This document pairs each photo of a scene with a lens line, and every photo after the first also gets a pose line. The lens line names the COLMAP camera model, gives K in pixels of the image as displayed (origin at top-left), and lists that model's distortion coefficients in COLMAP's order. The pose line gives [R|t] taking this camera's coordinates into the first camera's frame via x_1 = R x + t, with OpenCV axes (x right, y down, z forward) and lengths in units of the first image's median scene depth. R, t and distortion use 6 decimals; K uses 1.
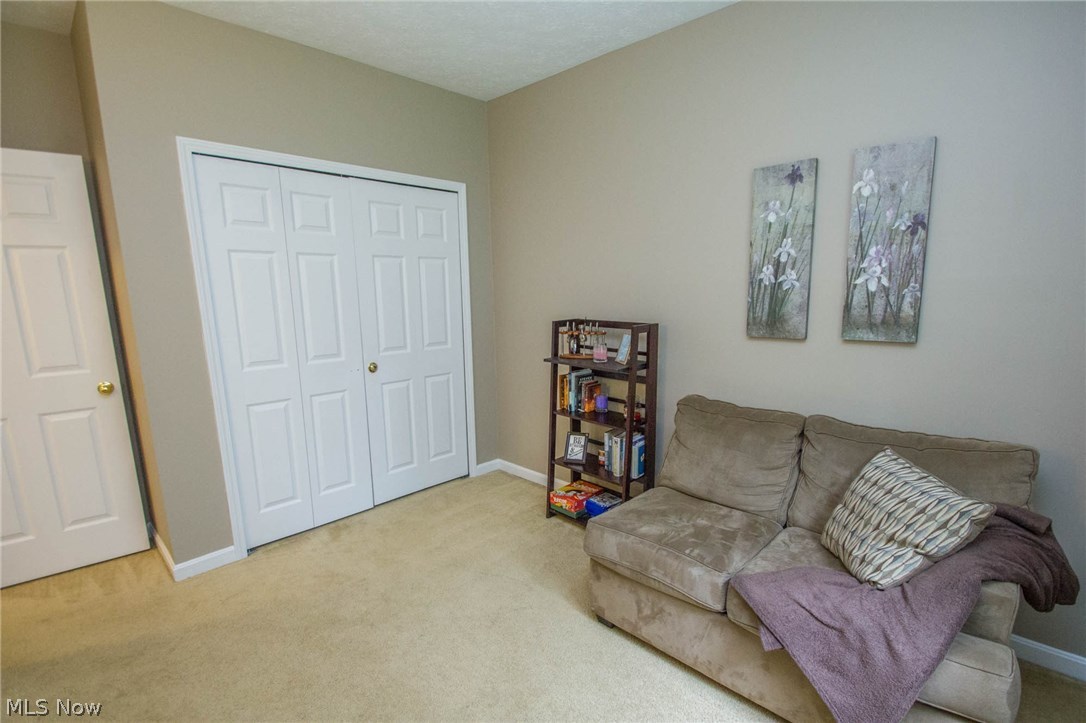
lens RADIAL K [[507.7, 0, 562.8], [0, 507.7, 378.5], [0, 0, 1]] dist [0.003164, -0.000152]
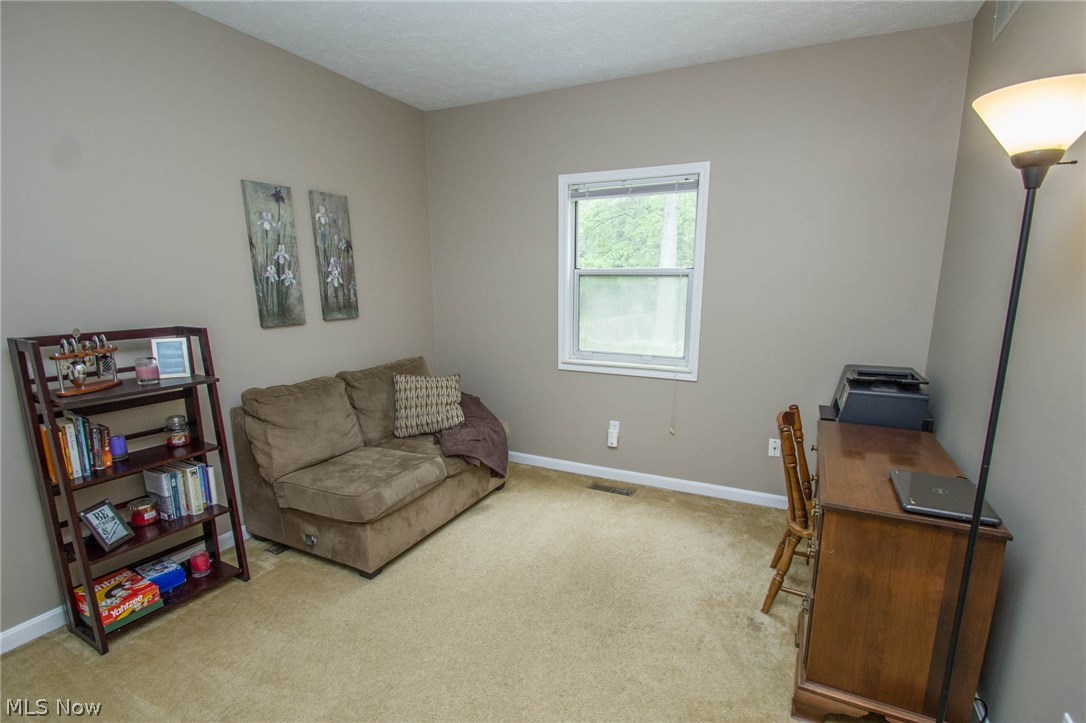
lens RADIAL K [[507.7, 0, 546.2], [0, 507.7, 368.3], [0, 0, 1]] dist [0.003164, -0.000152]
pose [[-0.297626, -0.159075, 0.941336, -0.979014], [0.167117, 0.962114, 0.215425, -0.143831], [-0.939942, 0.221429, -0.259766, 0.777230]]
